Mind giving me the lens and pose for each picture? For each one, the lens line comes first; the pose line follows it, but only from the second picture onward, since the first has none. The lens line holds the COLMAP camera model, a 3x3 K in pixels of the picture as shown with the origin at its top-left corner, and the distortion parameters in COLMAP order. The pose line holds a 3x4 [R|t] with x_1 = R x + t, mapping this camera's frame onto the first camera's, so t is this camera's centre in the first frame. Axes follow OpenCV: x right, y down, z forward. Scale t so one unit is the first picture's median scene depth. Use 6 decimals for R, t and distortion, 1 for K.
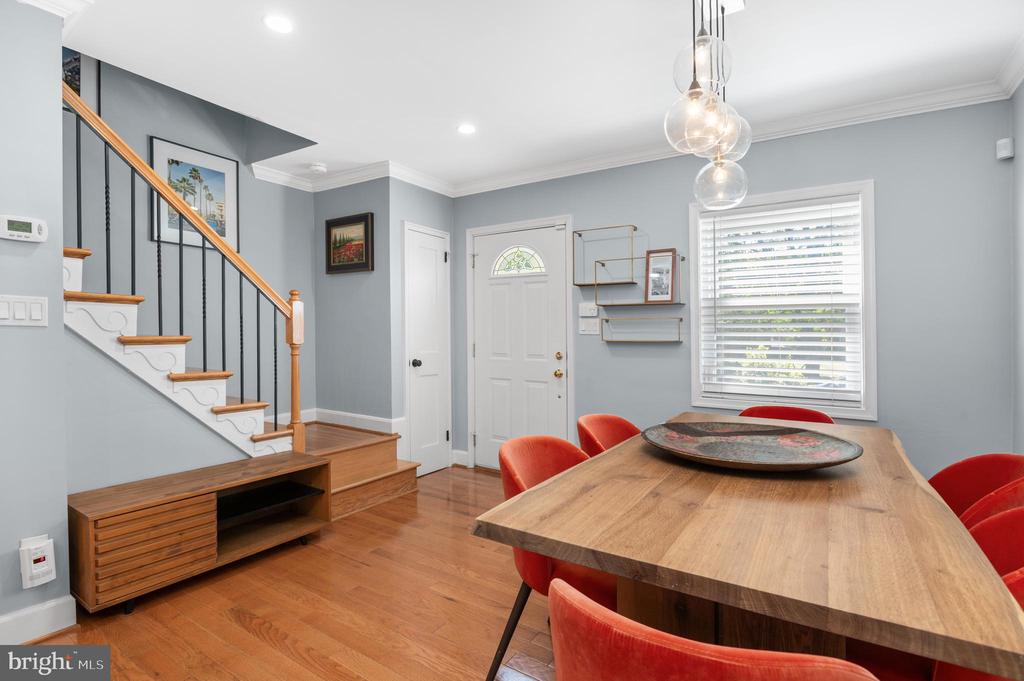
lens RADIAL K [[495.2, 0, 514.7], [0, 495.2, 337.0], [0, 0, 1]] dist [-0.012483, 0.003324]
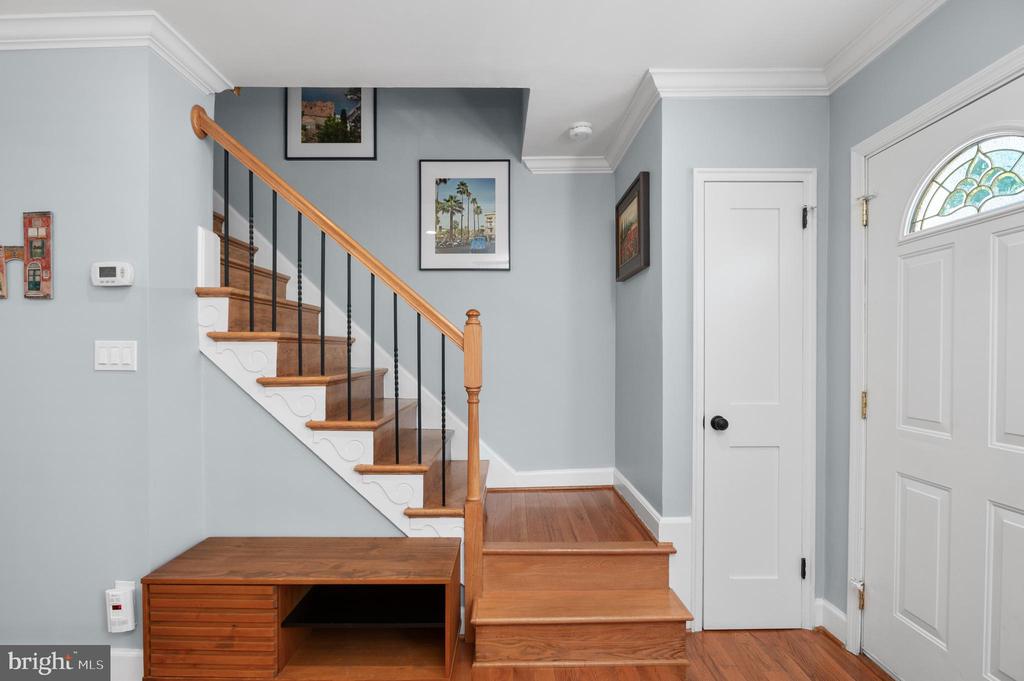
lens RADIAL K [[495.2, 0, 507.9], [0, 495.2, 366.8], [0, 0, 1]] dist [-0.012483, 0.003324]
pose [[0.548577, 0.010098, -0.836039, 0.139988], [0.004945, 0.999870, 0.015322, -0.020582], [0.836085, -0.012540, 0.548456, 0.550106]]
